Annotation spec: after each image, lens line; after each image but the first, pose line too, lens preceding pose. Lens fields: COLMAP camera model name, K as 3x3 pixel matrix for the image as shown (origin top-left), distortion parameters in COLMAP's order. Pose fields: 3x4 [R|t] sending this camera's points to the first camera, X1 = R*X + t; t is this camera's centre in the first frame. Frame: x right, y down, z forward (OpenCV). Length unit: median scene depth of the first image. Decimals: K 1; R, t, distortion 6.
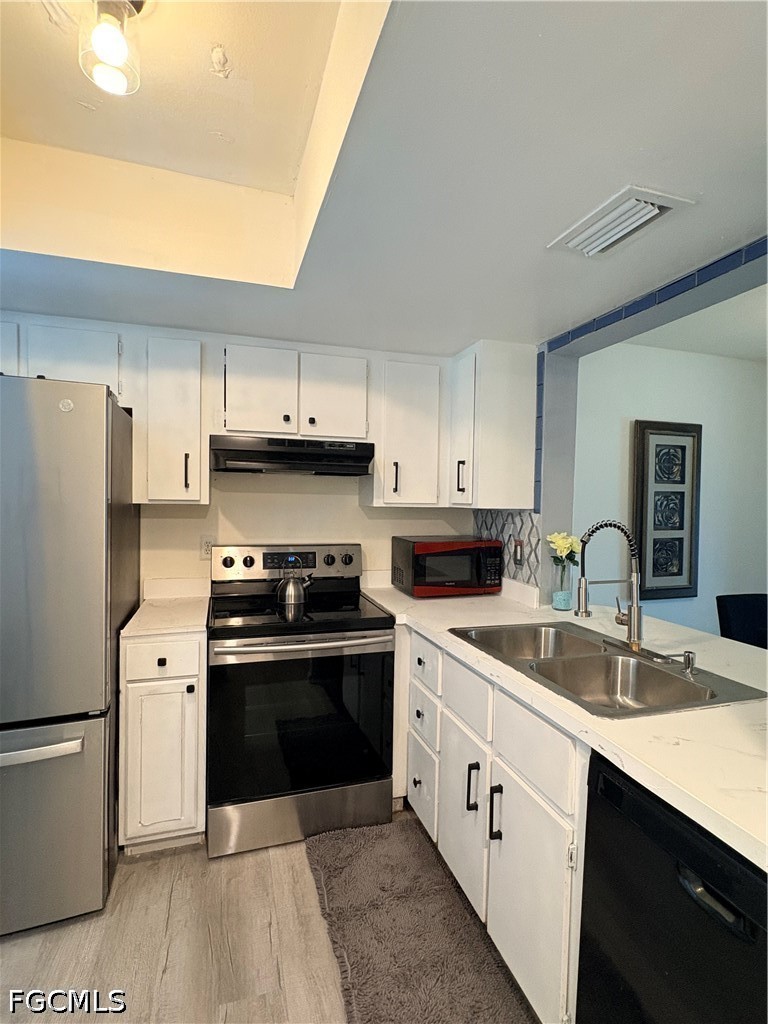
lens RADIAL K [[505.3, 0, 382.0], [0, 505.3, 511.6], [0, 0, 1]] dist [-0.001804, 0.001666]
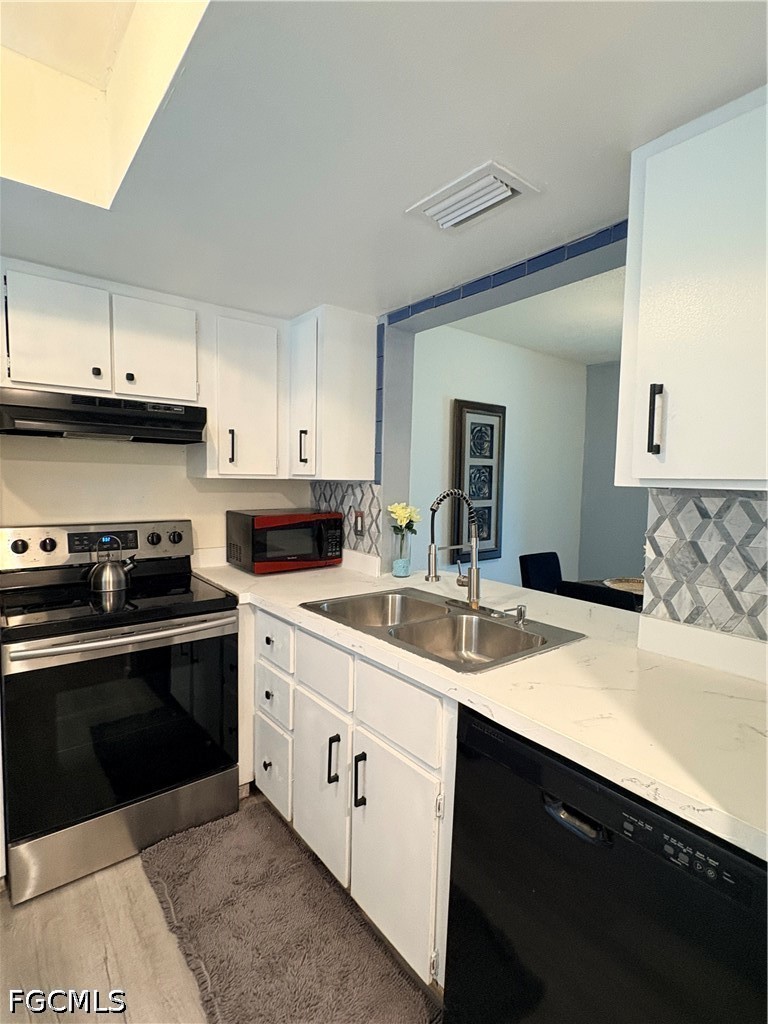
lens RADIAL K [[505.3, 0, 381.0], [0, 505.3, 511.9], [0, 0, 1]] dist [-0.001804, 0.001666]
pose [[0.935867, -0.023347, 0.351580, -0.050637], [0.005724, 0.998678, 0.051081, 0.007055], [-0.352308, -0.045792, 0.934763, 0.045121]]
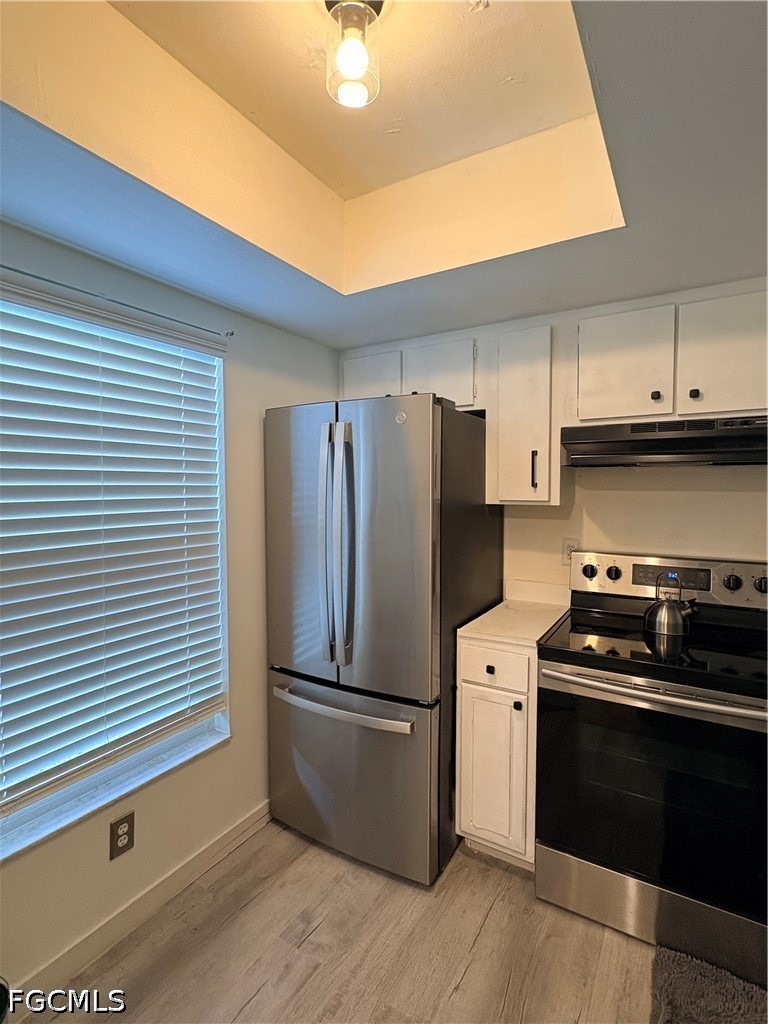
lens RADIAL K [[505.3, 0, 381.4], [0, 505.3, 511.5], [0, 0, 1]] dist [-0.001804, 0.001666]
pose [[0.655097, 0.020932, -0.755255, 0.131885], [-0.006007, 0.999729, 0.022497, -0.022884], [0.755521, -0.010201, 0.655045, 0.179382]]
